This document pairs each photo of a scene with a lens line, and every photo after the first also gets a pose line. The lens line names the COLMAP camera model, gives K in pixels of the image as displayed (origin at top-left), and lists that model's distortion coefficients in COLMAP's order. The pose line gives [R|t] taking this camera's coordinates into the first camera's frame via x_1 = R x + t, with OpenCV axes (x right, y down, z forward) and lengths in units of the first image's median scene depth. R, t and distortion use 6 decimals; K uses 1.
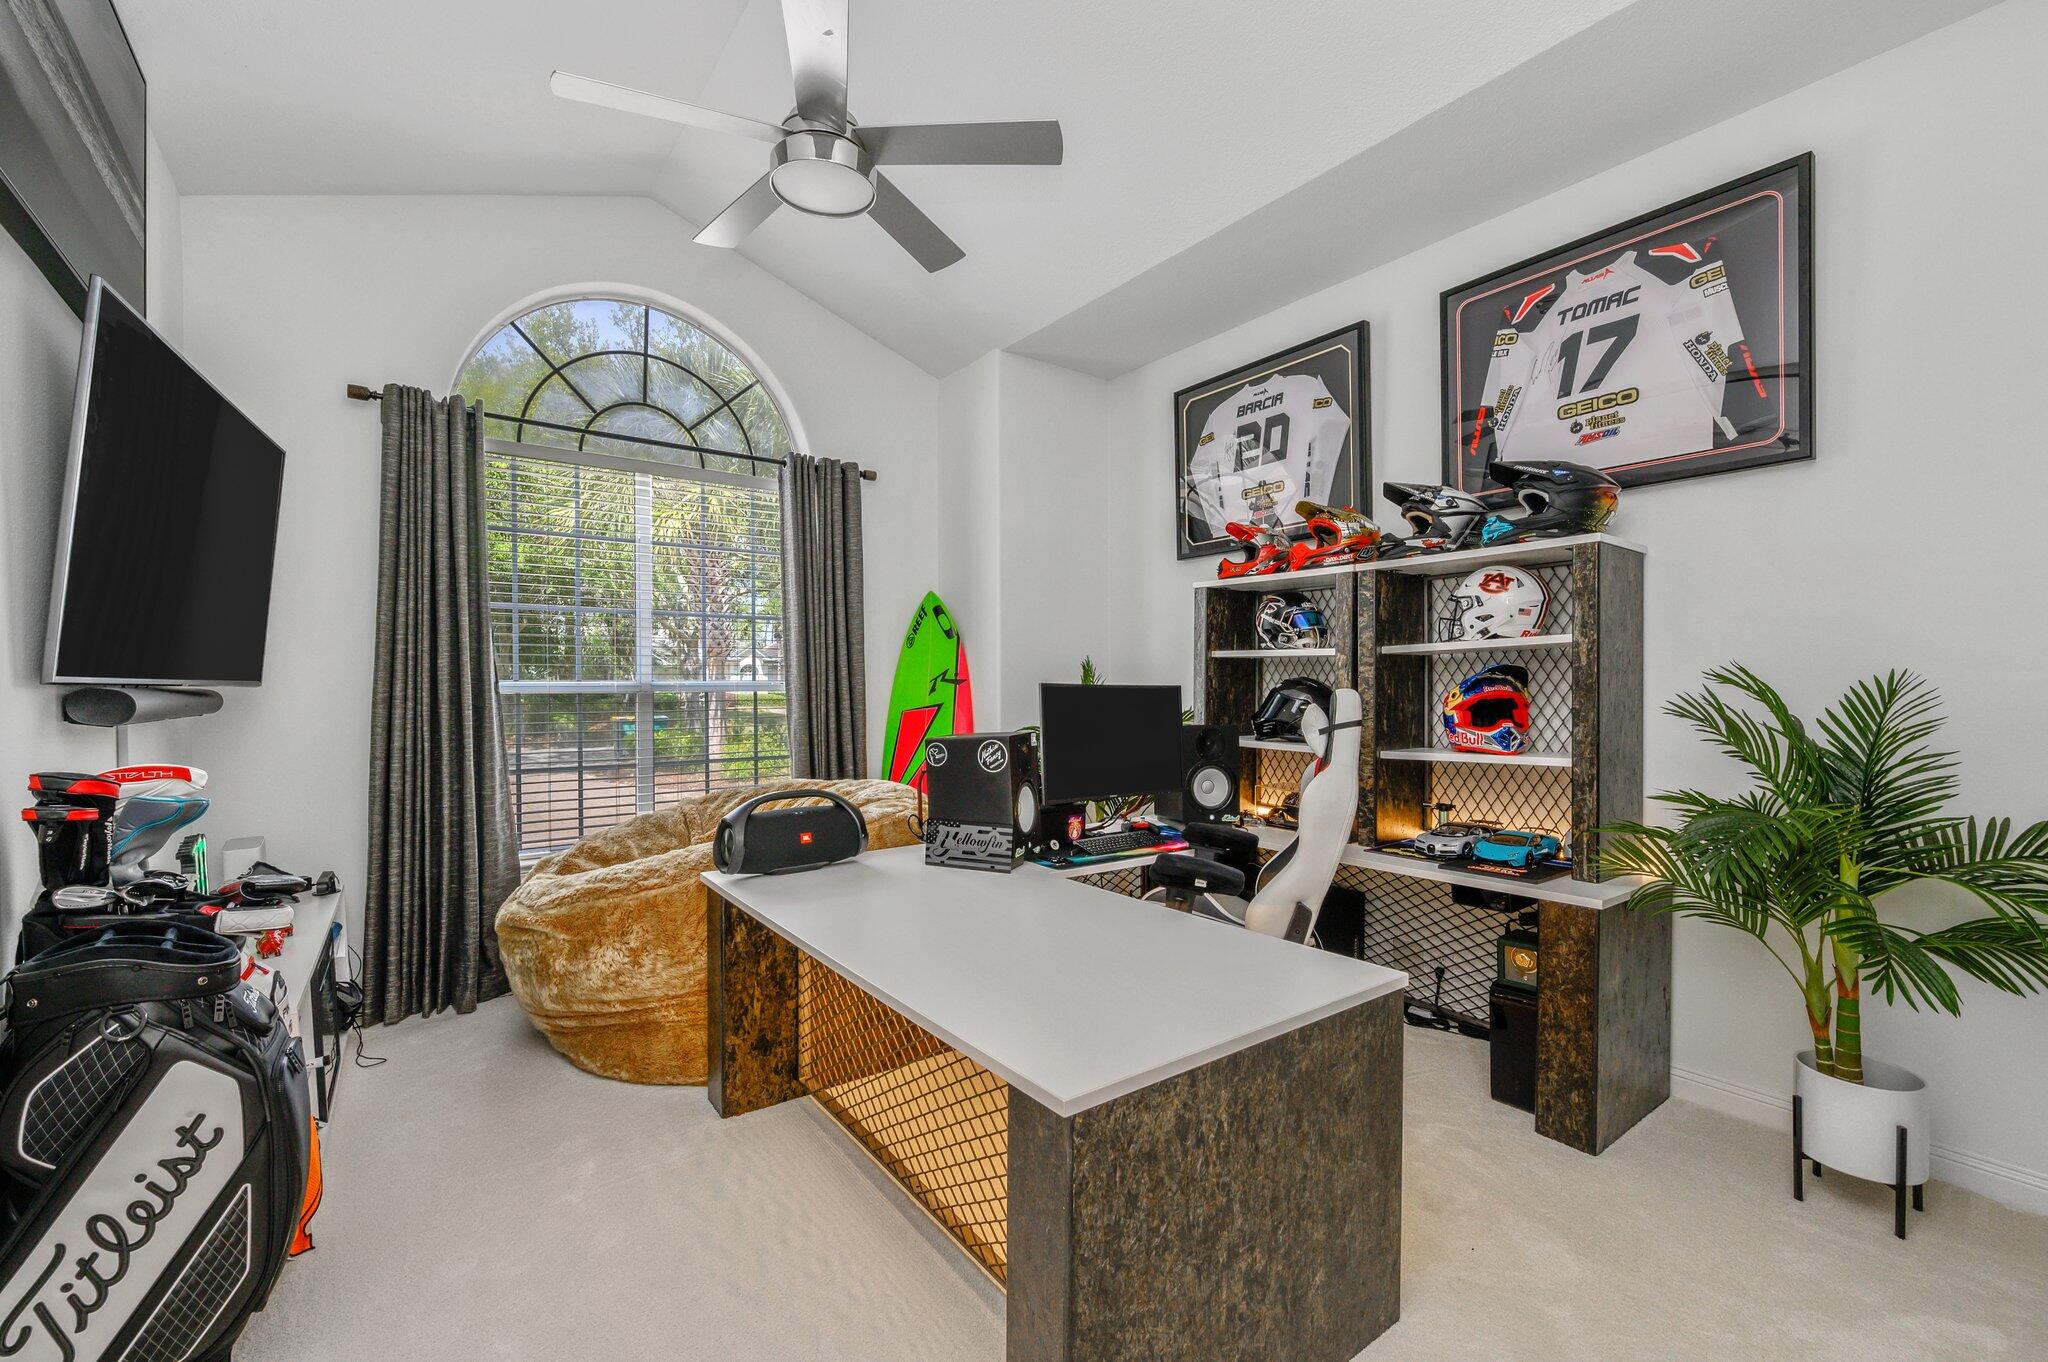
lens RADIAL K [[842.2, 0, 1021.9], [0, 842.2, 691.6], [0, 0, 1]] dist [-0.002121, 0.000026]
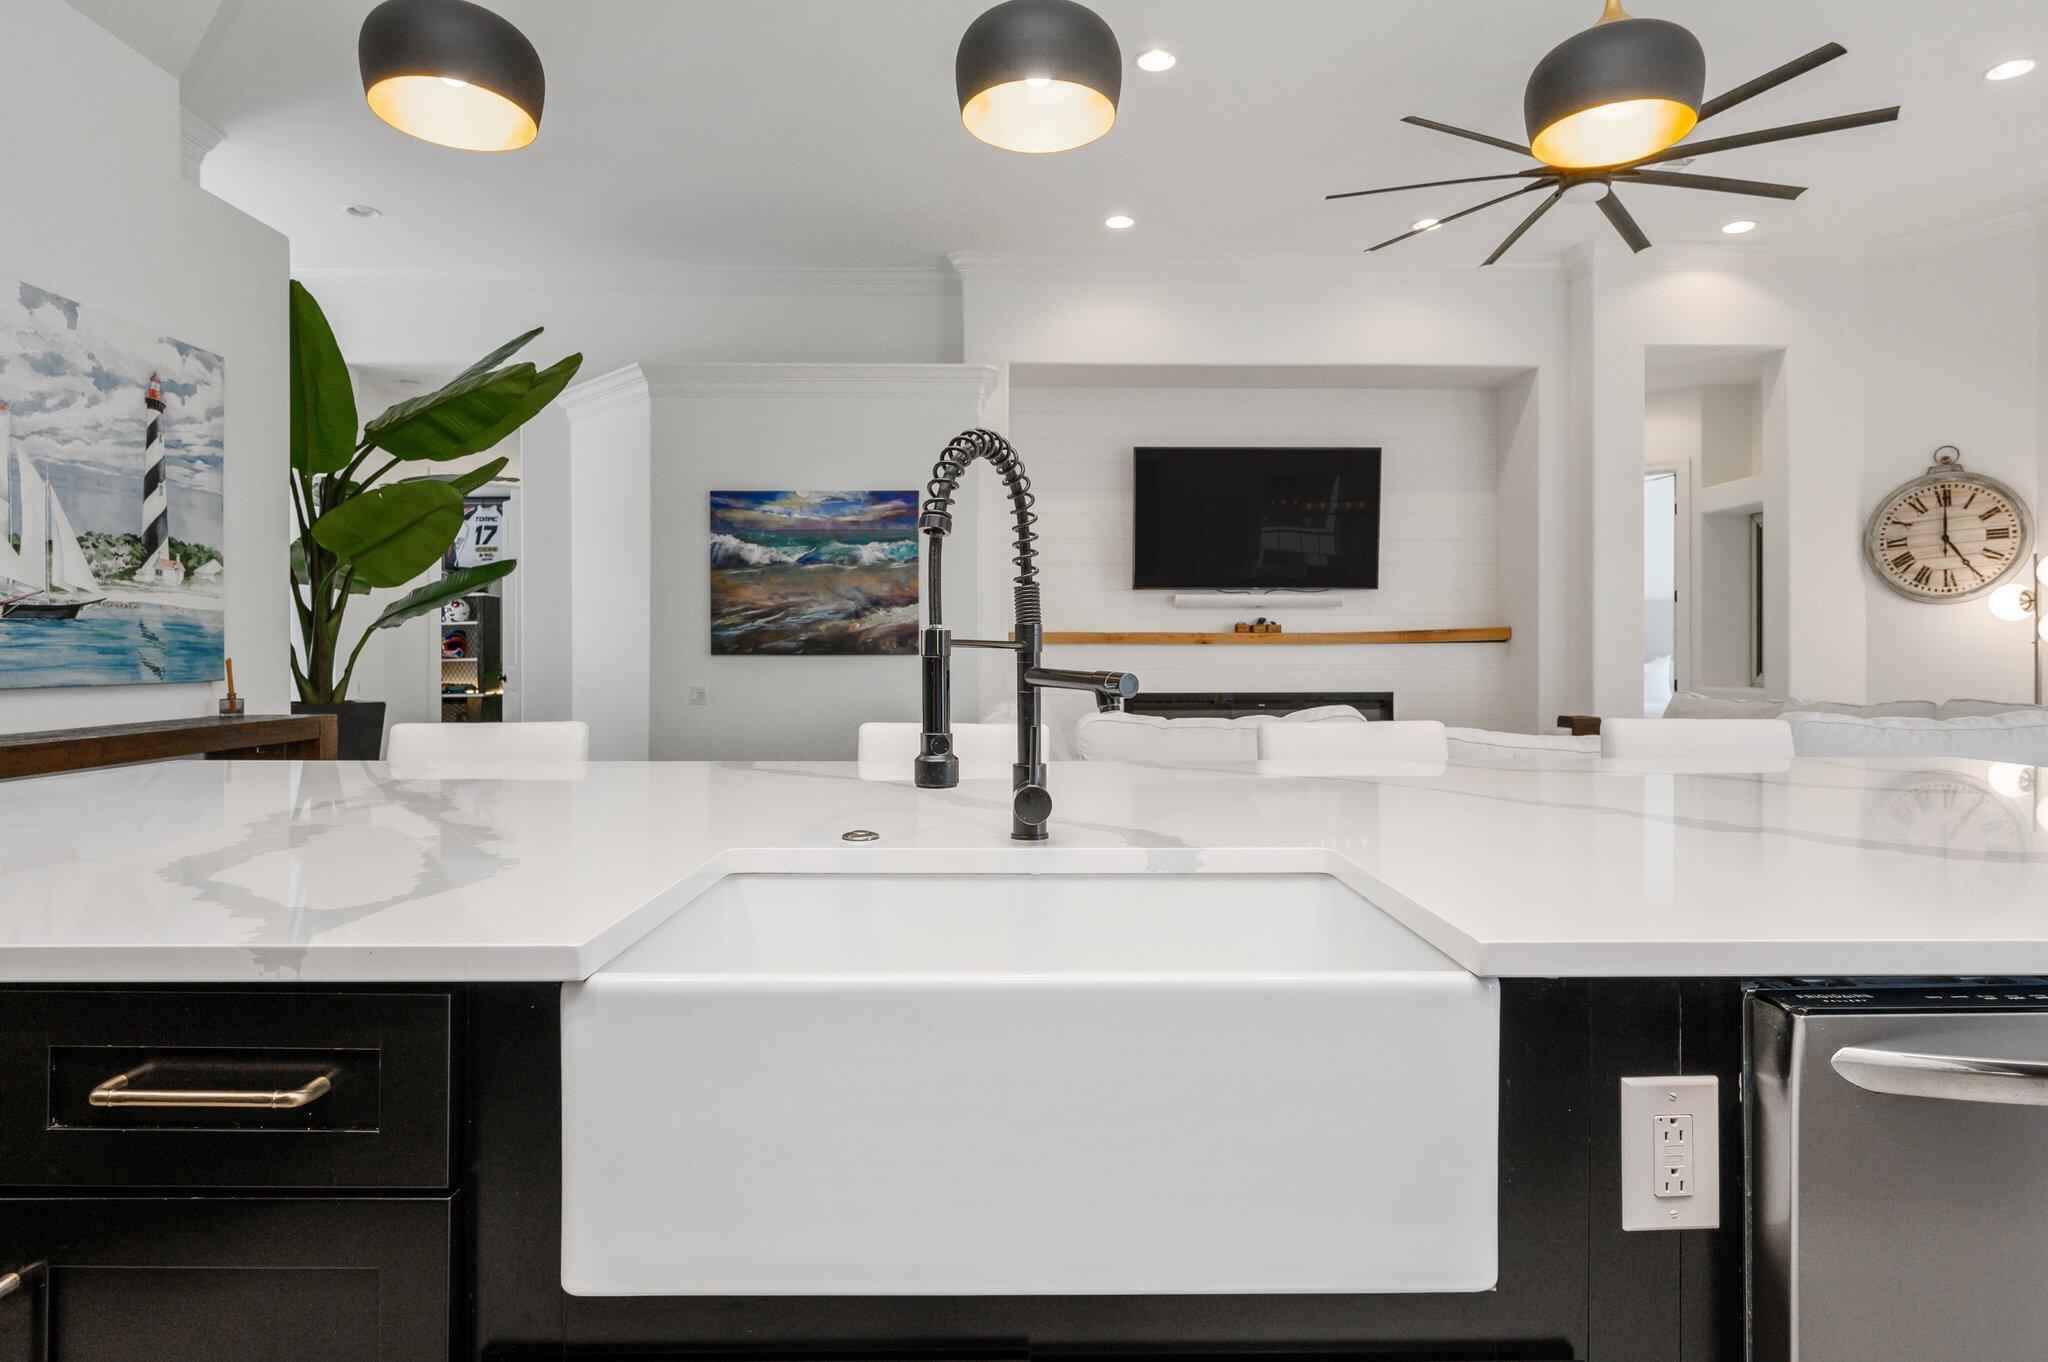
lens RADIAL K [[1100.8, 0, 1022.8], [0, 1100.8, 664.2], [0, 0, 1]] dist [-0.005821, -0.005513]
pose [[0.590019, -0.013067, 0.807284, -1.499116], [0.003574, 0.999901, 0.013573, 0.047455], [-0.807382, -0.005123, 0.590007, -3.125344]]
